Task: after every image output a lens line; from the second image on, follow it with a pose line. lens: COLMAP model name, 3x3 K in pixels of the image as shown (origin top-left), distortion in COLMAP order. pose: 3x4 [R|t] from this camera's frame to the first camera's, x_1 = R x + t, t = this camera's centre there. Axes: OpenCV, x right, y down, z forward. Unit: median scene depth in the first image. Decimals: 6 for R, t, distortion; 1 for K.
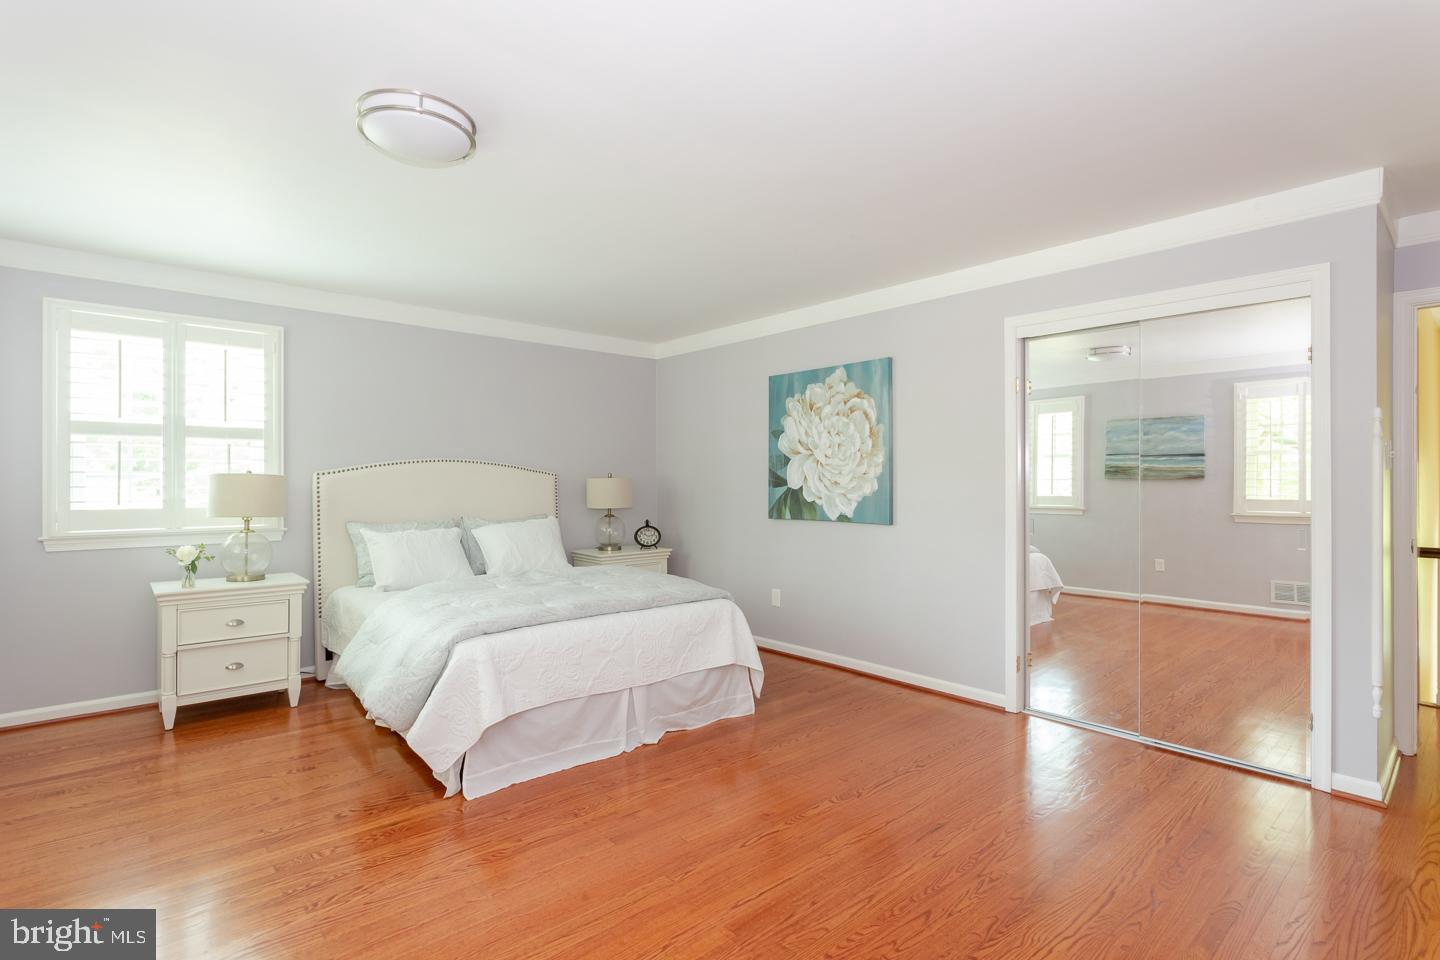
lens RADIAL K [[719.7, 0, 717.4], [0, 719.7, 463.0], [0, 0, 1]] dist [-0.000078, 0.002731]
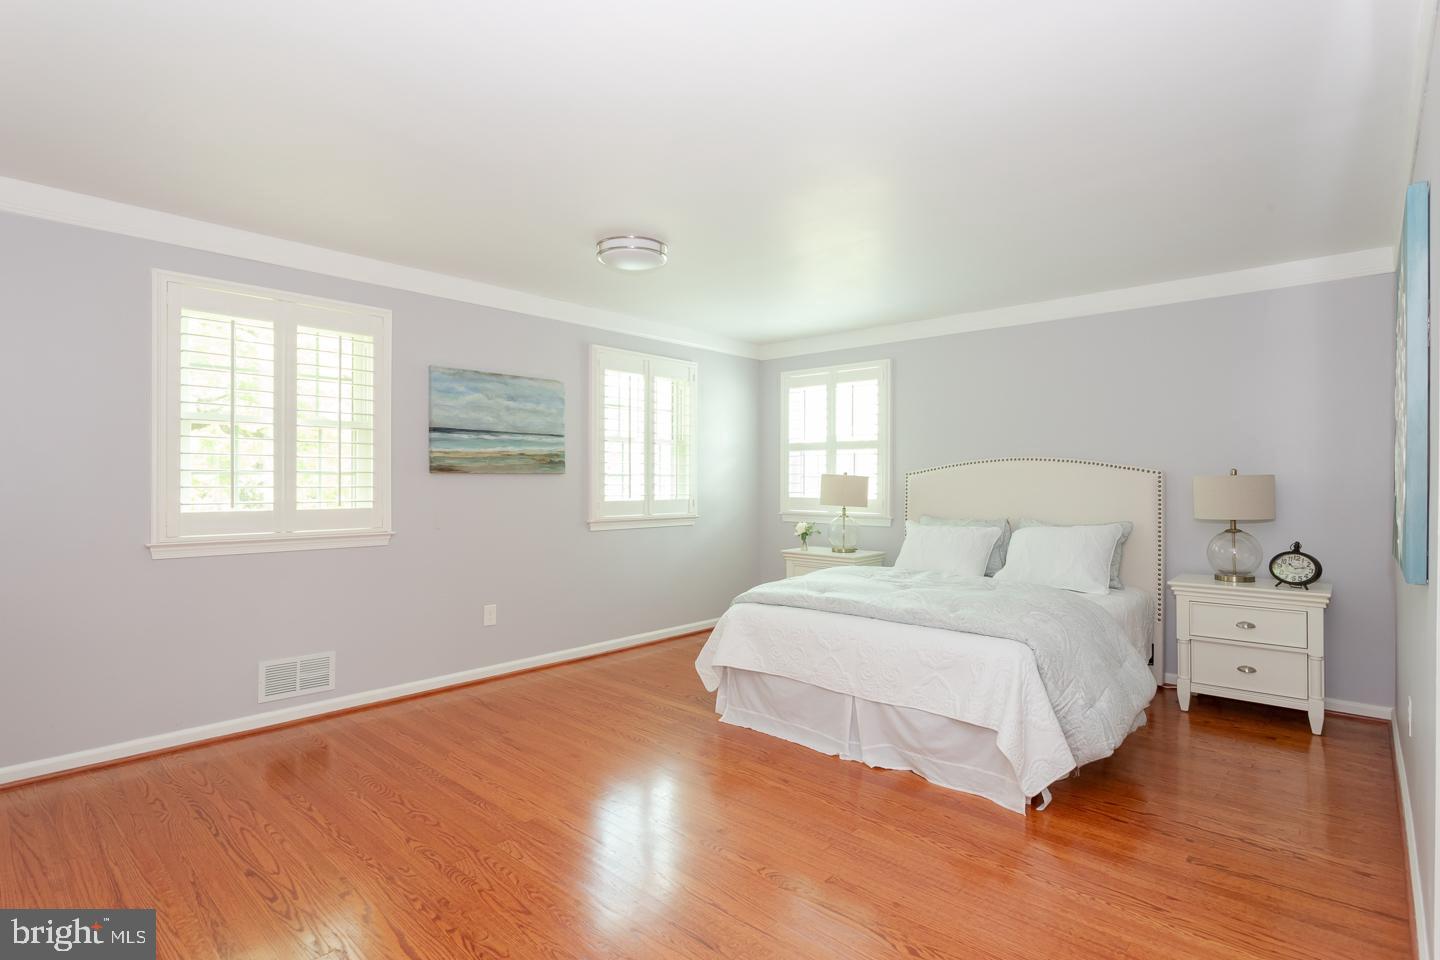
lens RADIAL K [[724.3, 0, 720.0], [0, 724.3, 480.0], [0, 0, 1]] dist [-0.000435, 0.003345]
pose [[0.087799, 0.002405, -0.996135, 0.707389], [0.025786, 0.999657, 0.004687, 0.012400], [0.995804, -0.026097, 0.087706, 0.639229]]
